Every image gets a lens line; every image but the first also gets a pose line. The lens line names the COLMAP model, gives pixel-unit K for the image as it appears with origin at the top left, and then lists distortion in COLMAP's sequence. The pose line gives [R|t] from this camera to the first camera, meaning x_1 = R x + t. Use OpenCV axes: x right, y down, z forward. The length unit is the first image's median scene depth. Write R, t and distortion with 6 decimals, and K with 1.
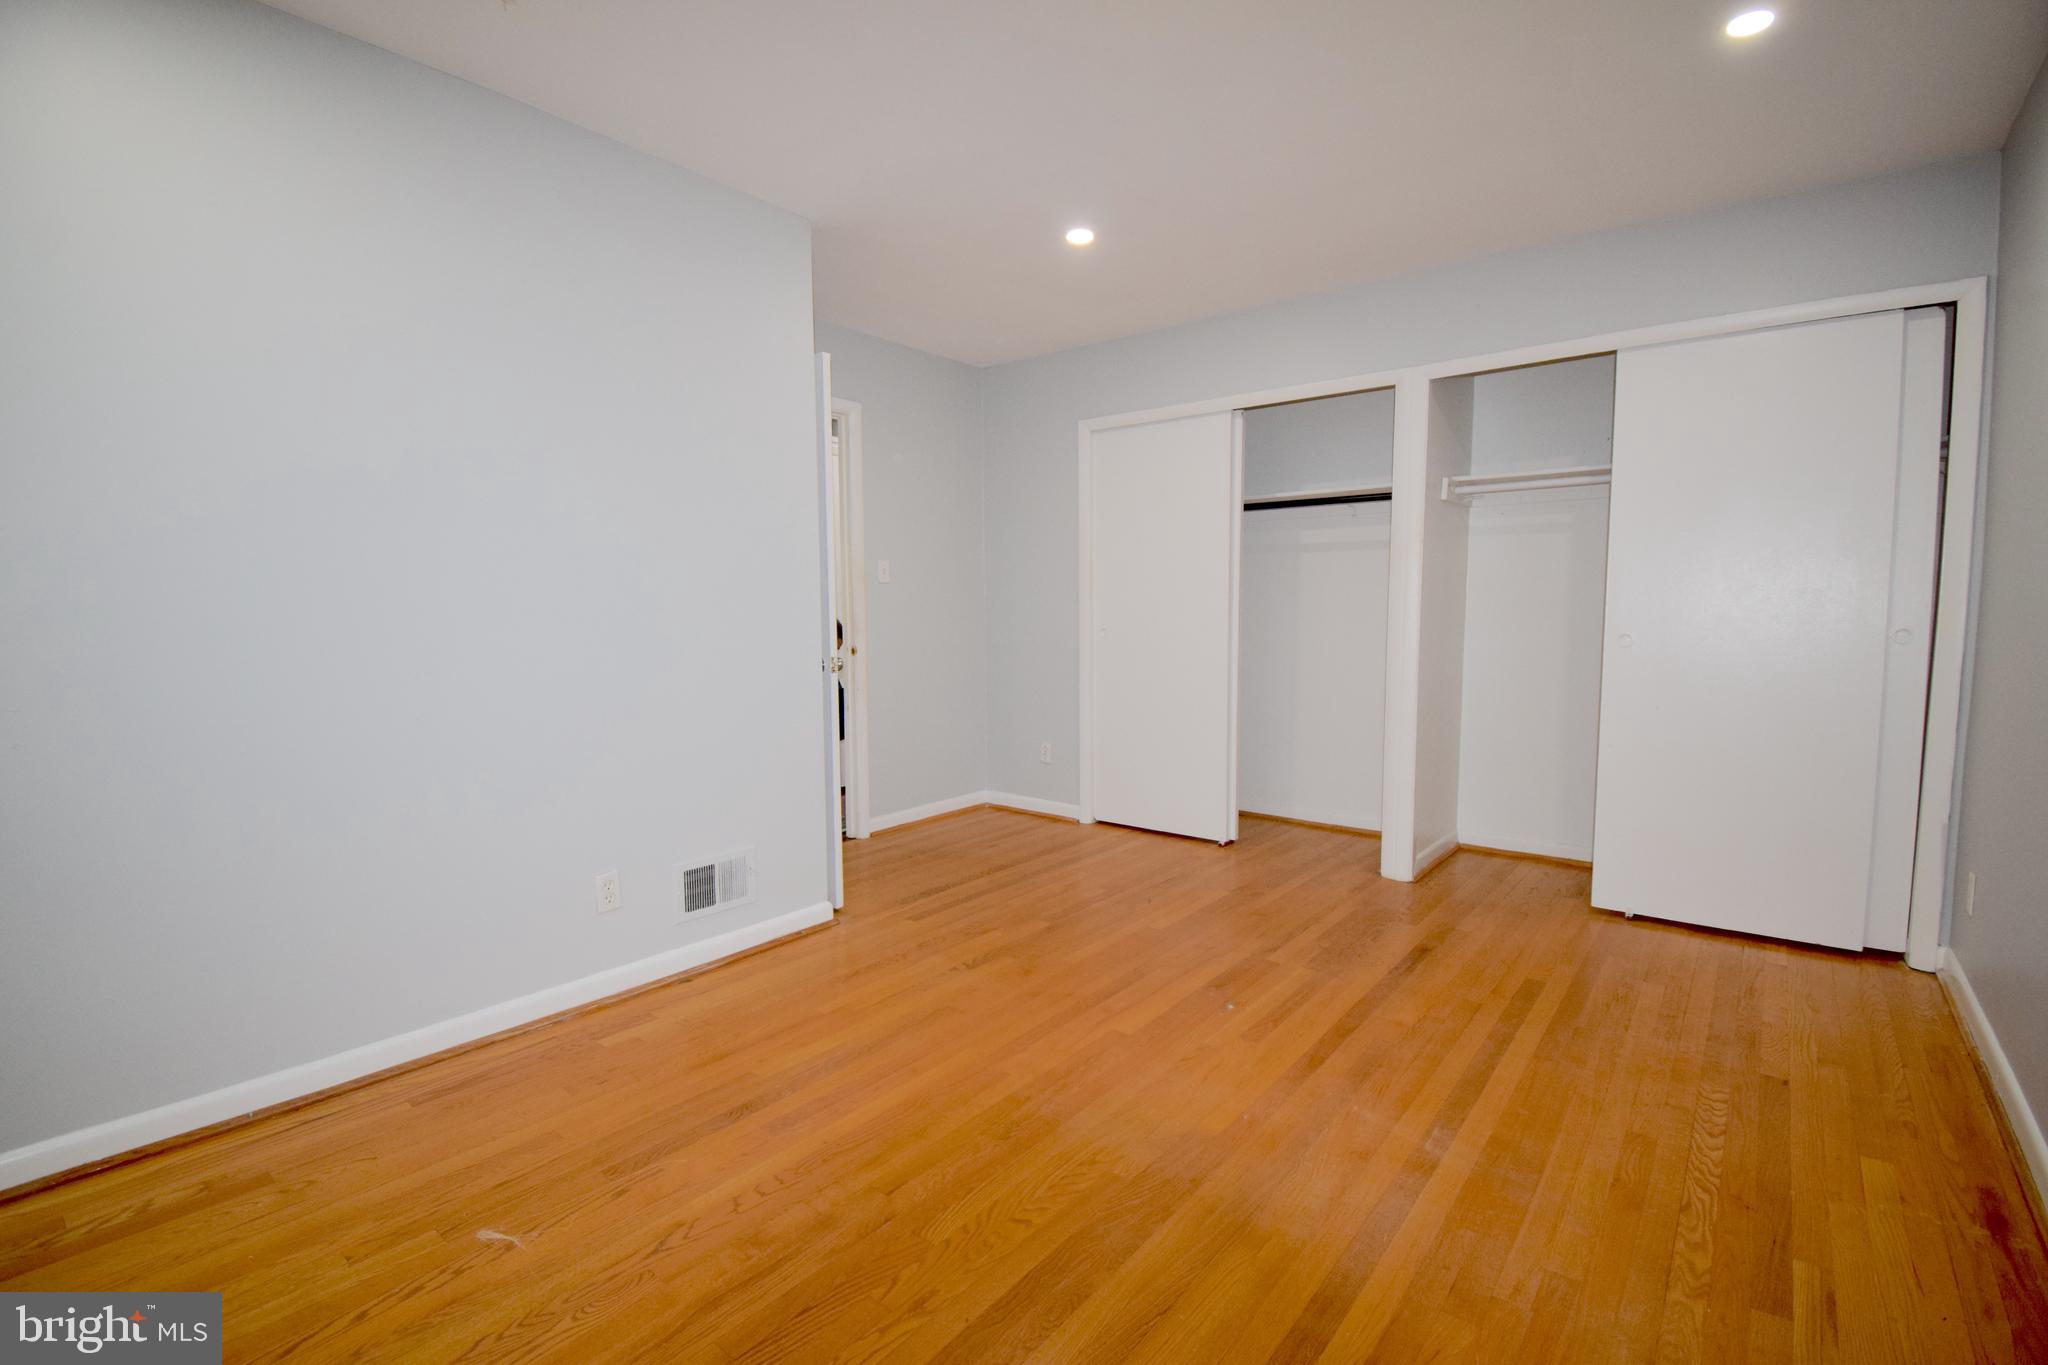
lens RADIAL K [[919.9, 0, 1029.0], [0, 919.9, 680.3], [0, 0, 1]] dist [0.012345, -0.020267]
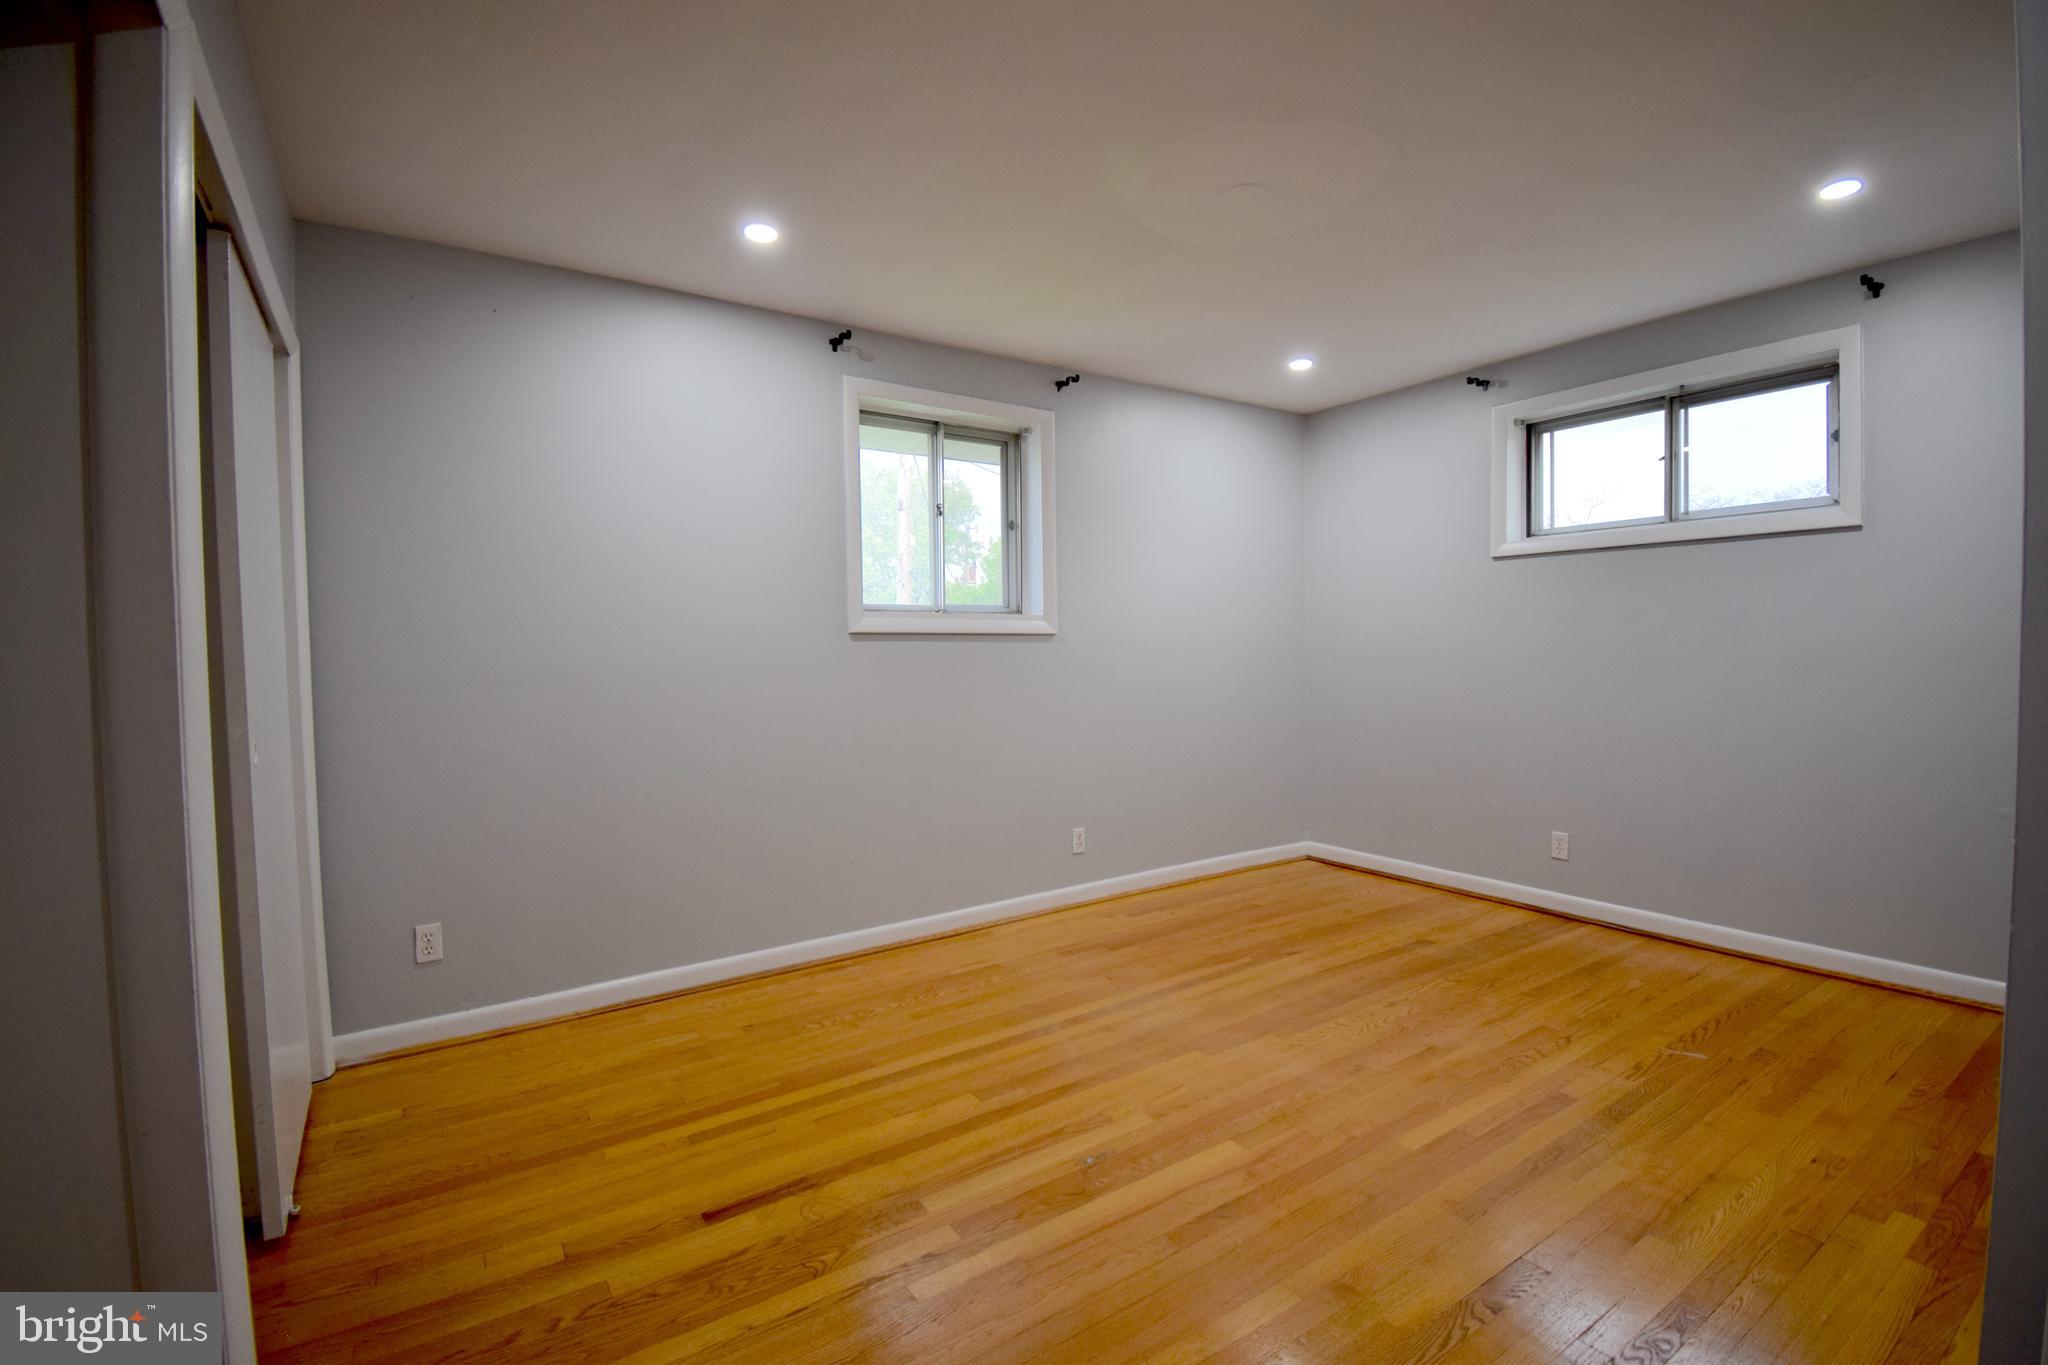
lens RADIAL K [[919.9, 0, 1029.0], [0, 919.9, 680.3], [0, 0, 1]] dist [0.012345, -0.020267]
pose [[-0.957774, 0.007059, 0.287436, 0.040737], [0.041637, 0.992566, 0.114365, -0.209681], [-0.284491, 0.121504, -0.950948, 2.185922]]
